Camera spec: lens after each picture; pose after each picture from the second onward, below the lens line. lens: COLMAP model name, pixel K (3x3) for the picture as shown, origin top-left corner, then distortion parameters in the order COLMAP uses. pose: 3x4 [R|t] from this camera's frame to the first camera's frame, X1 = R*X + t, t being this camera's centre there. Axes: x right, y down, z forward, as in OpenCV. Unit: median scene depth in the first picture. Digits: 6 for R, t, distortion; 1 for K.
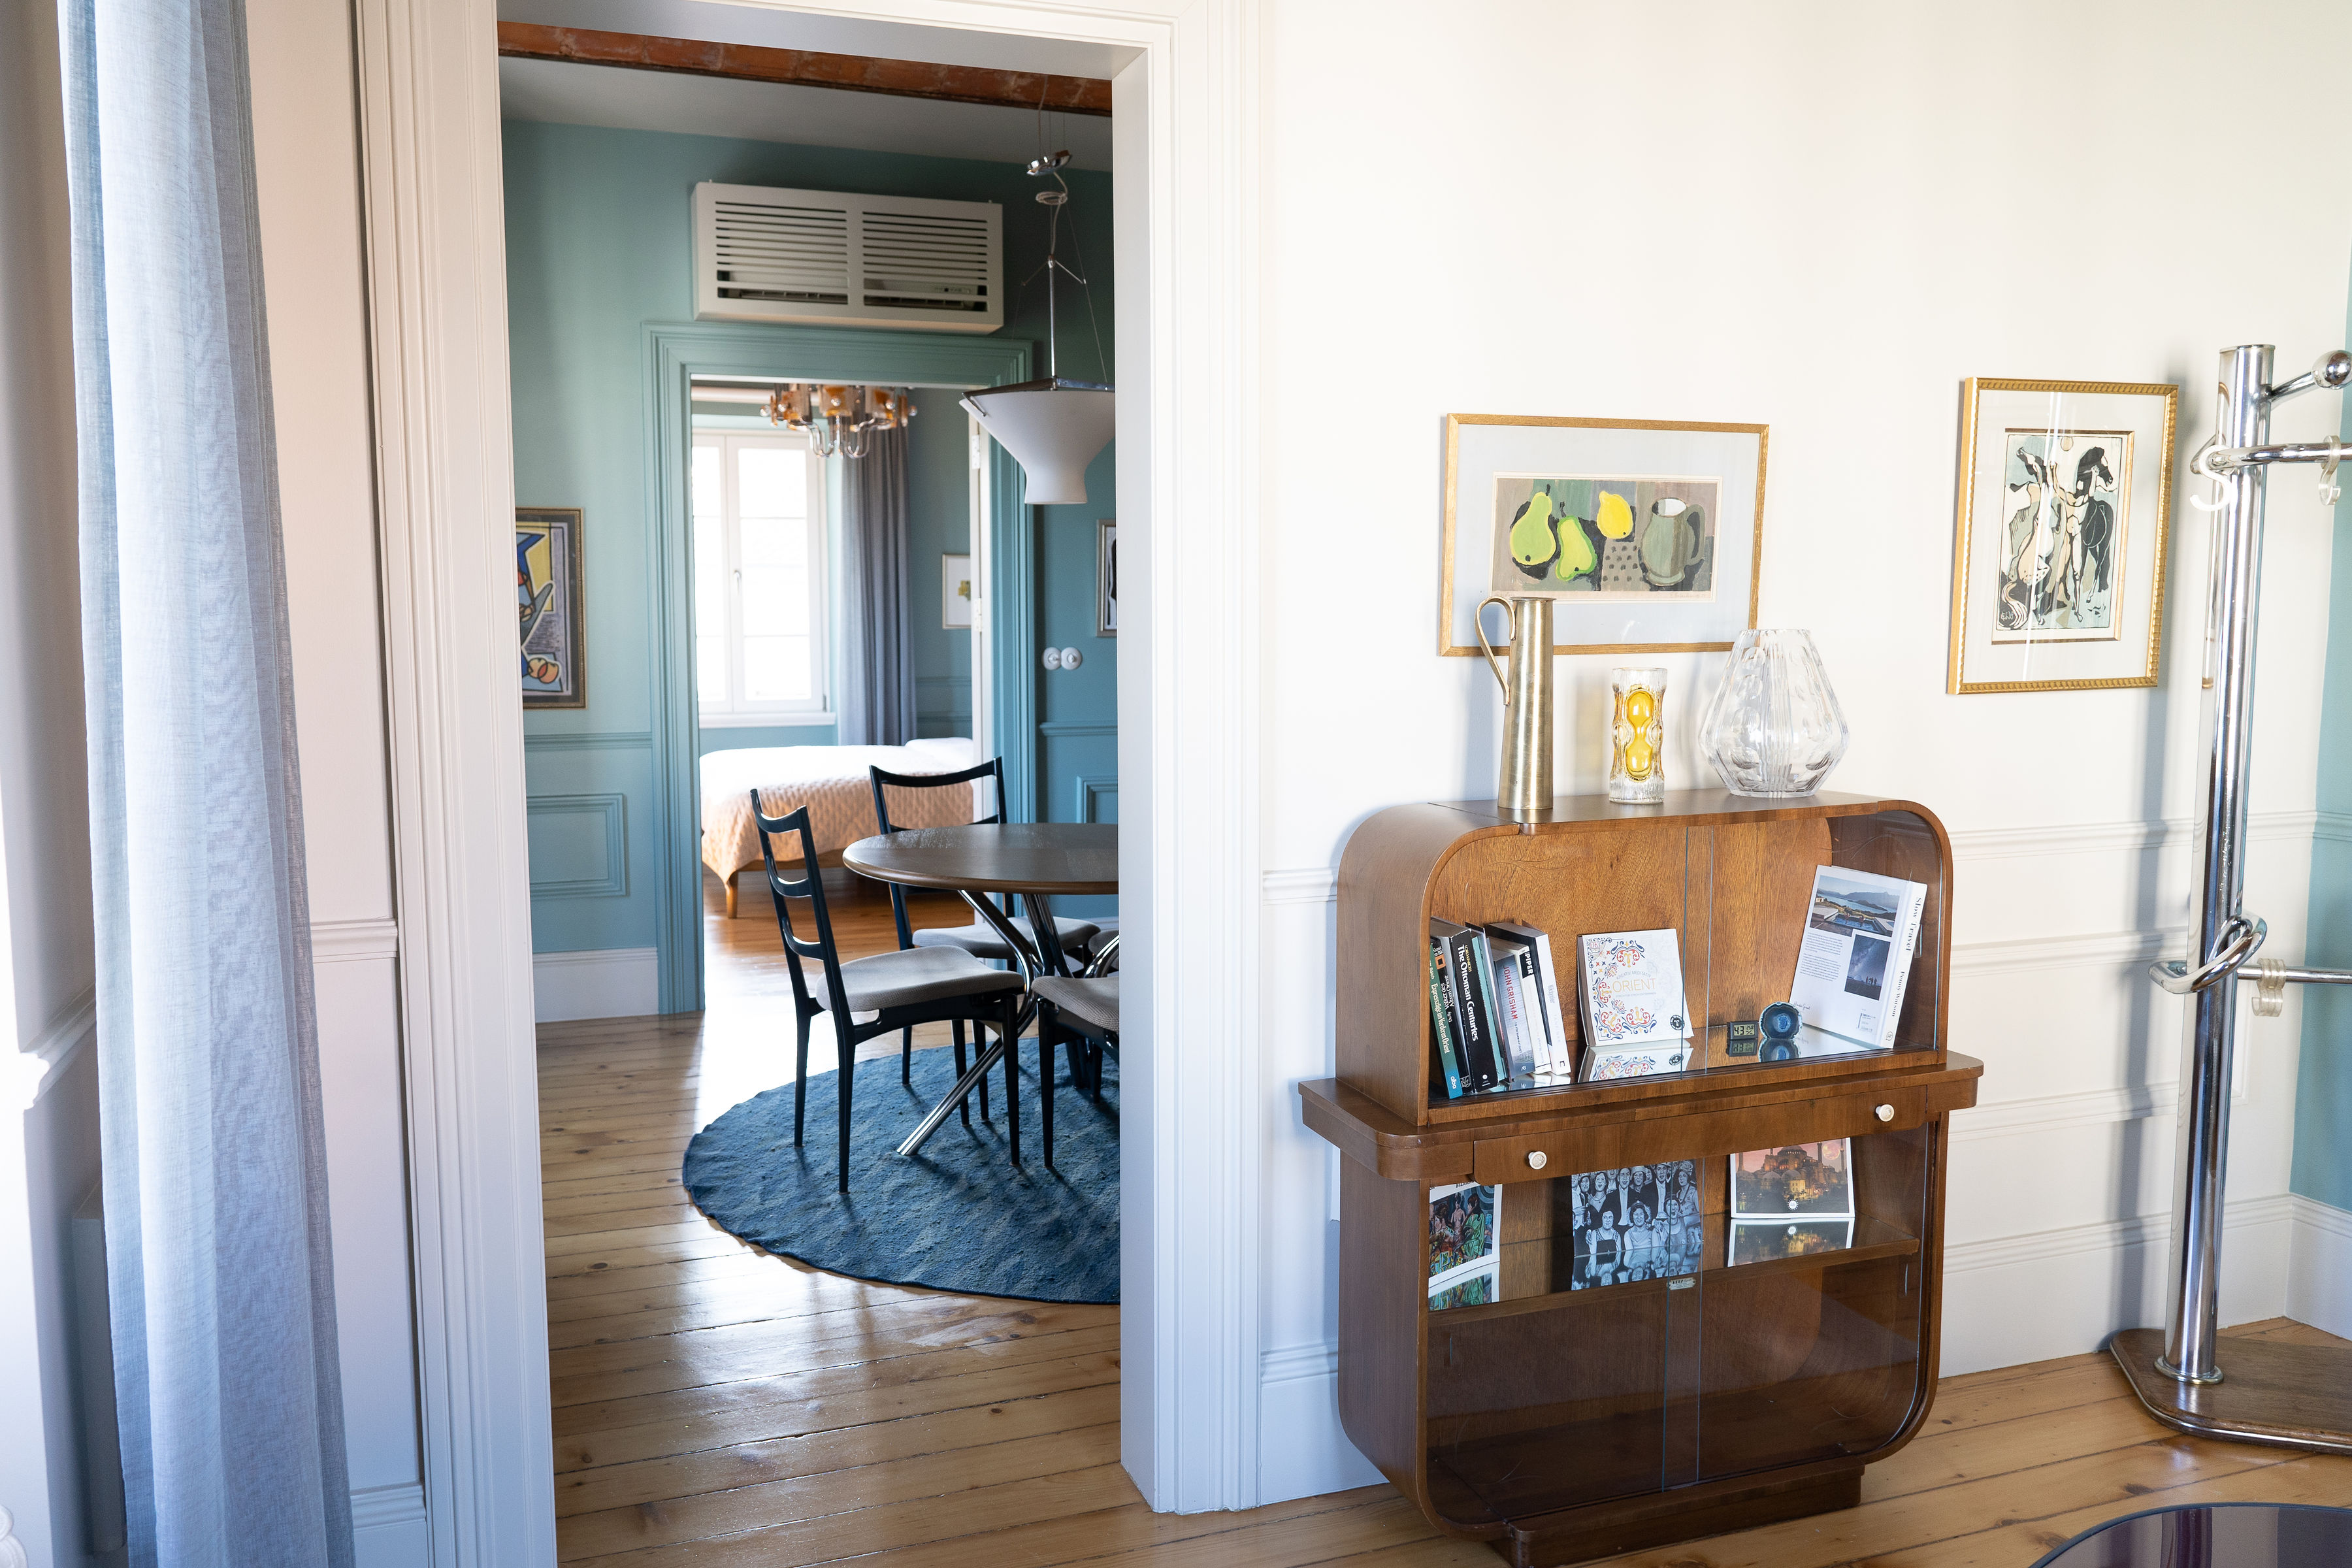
lens RADIAL K [[1665.6, 0, 1176.0], [0, 1665.6, 784.0], [0, 0, 1]] dist [0.000637, -0.001593]
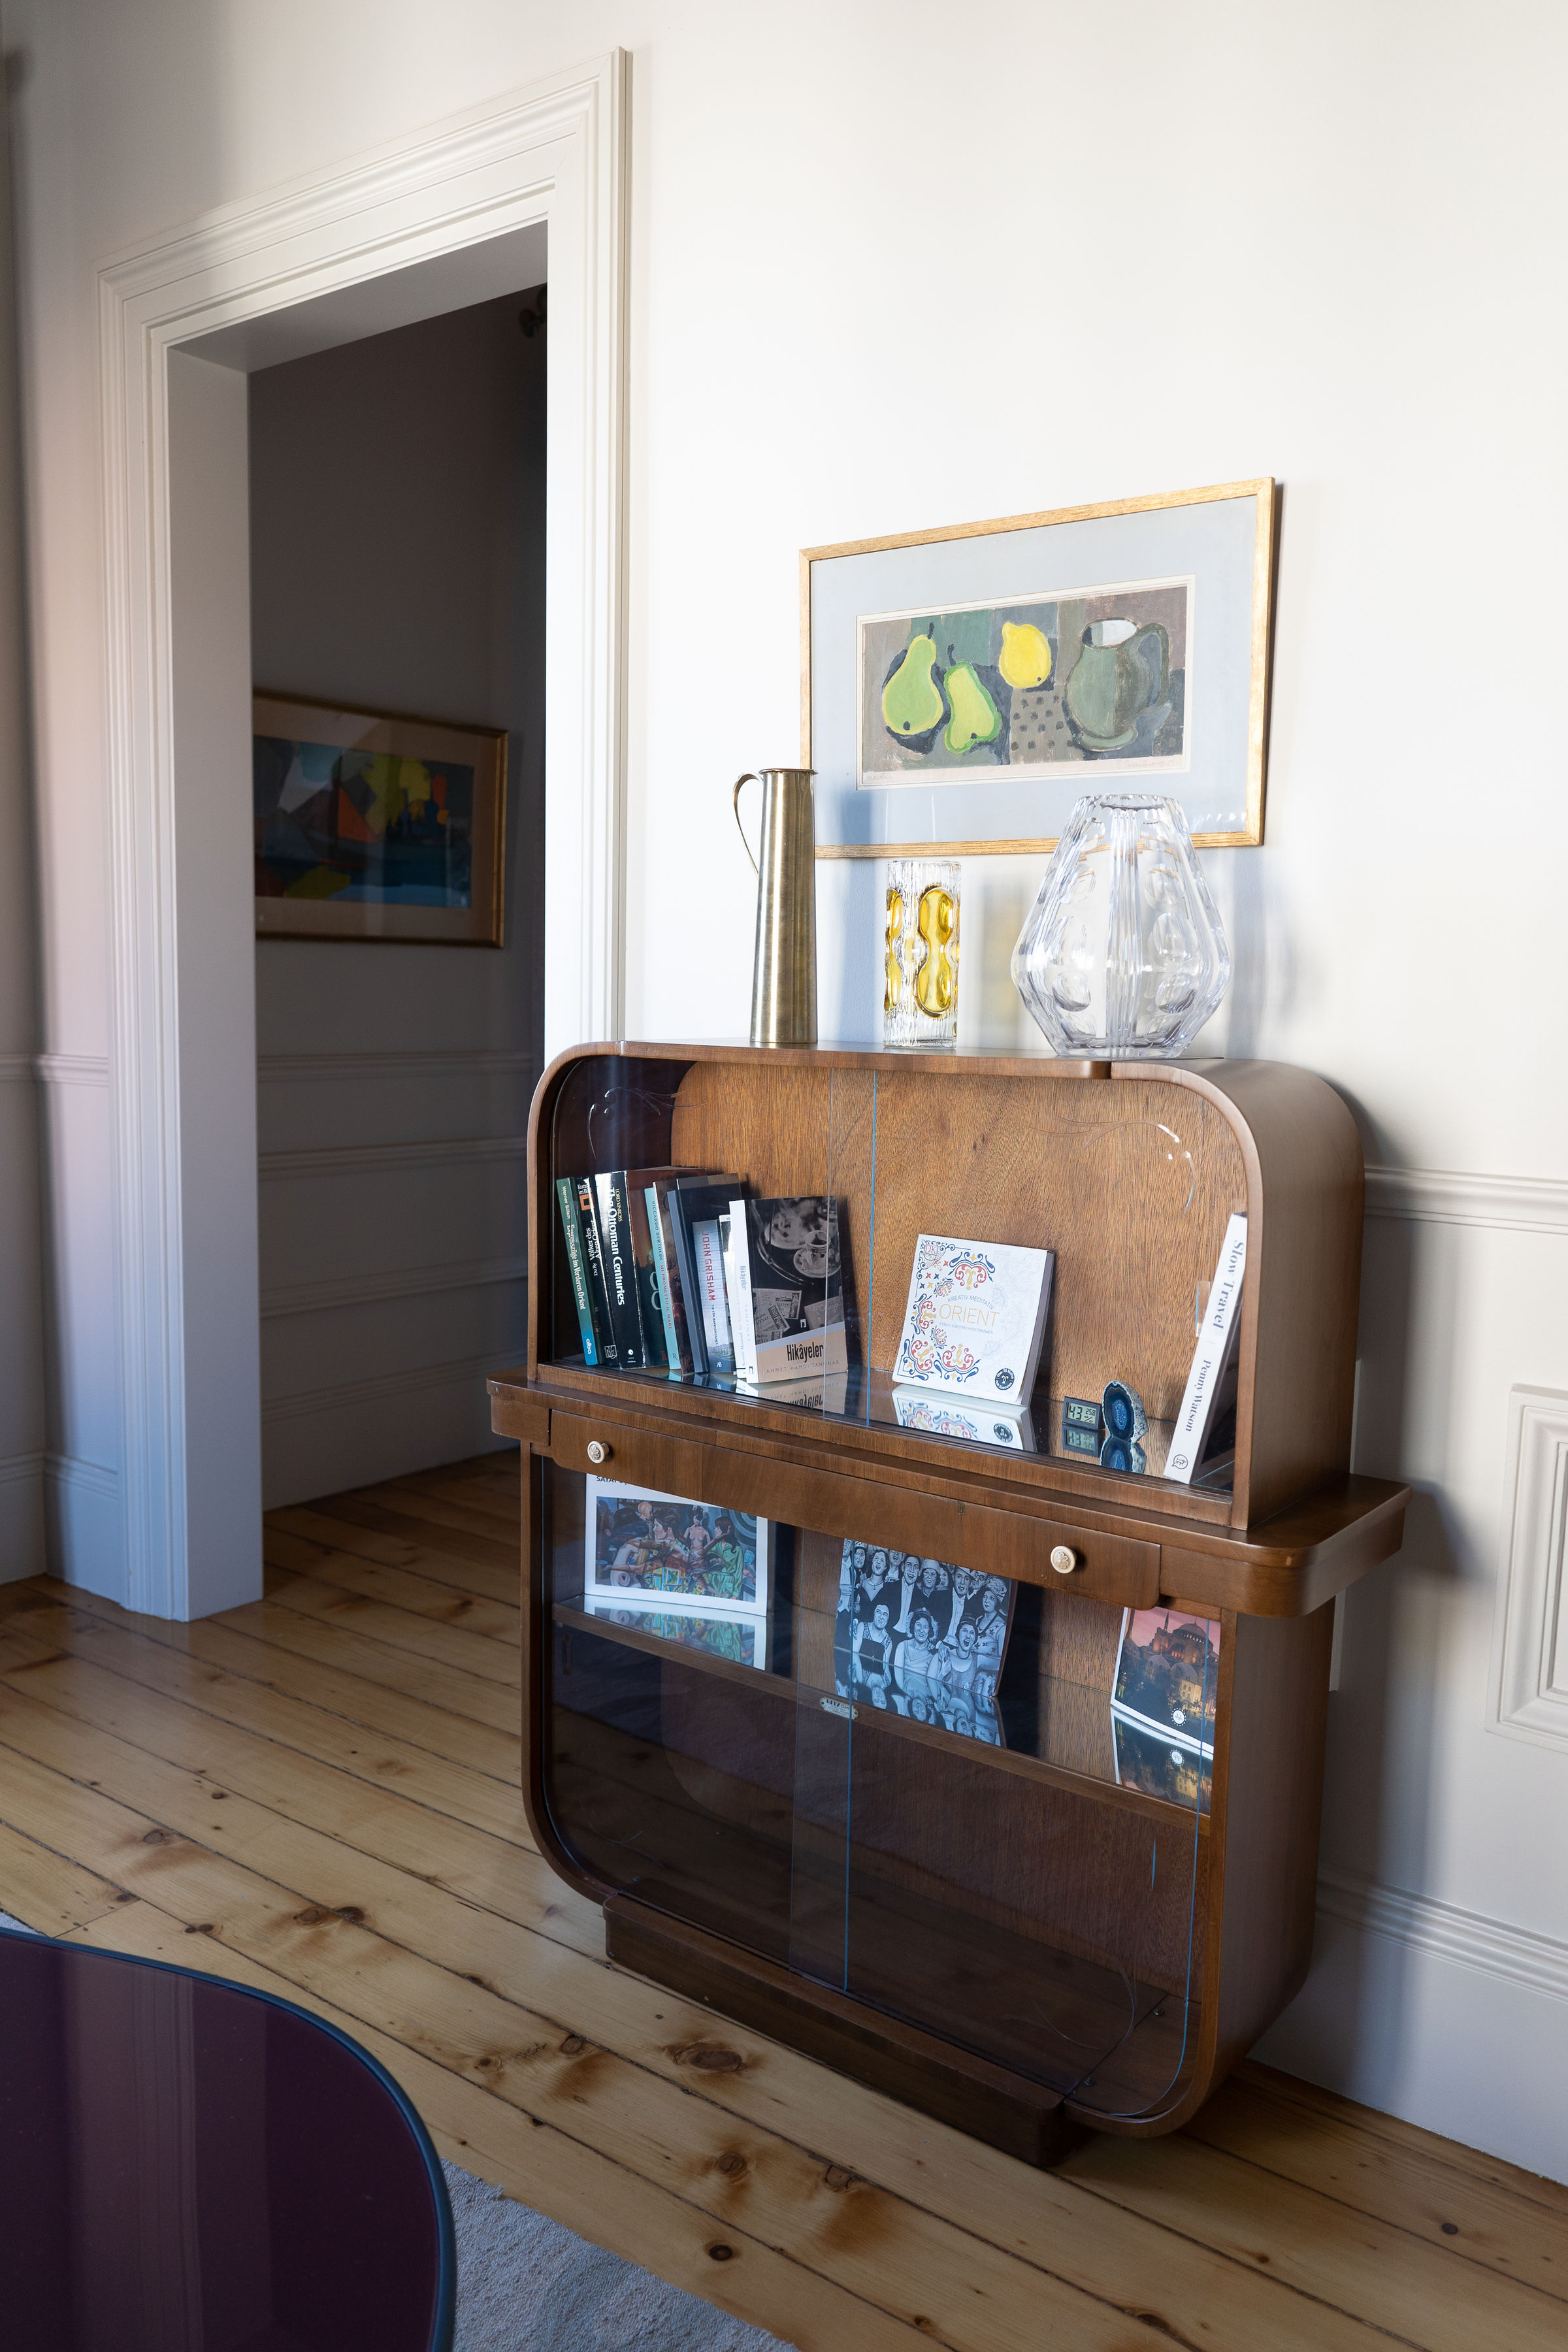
lens RADIAL K [[1799.9, 0, 784.0], [0, 1799.9, 1176.0], [0, 0, 1]] dist [0.005419, 0.000925]
pose [[0.555082, 0.110489, -0.824425, 0.871730], [-0.107464, 0.992358, 0.060640, 0.023532], [0.824825, 0.054936, 0.562713, 0.502053]]
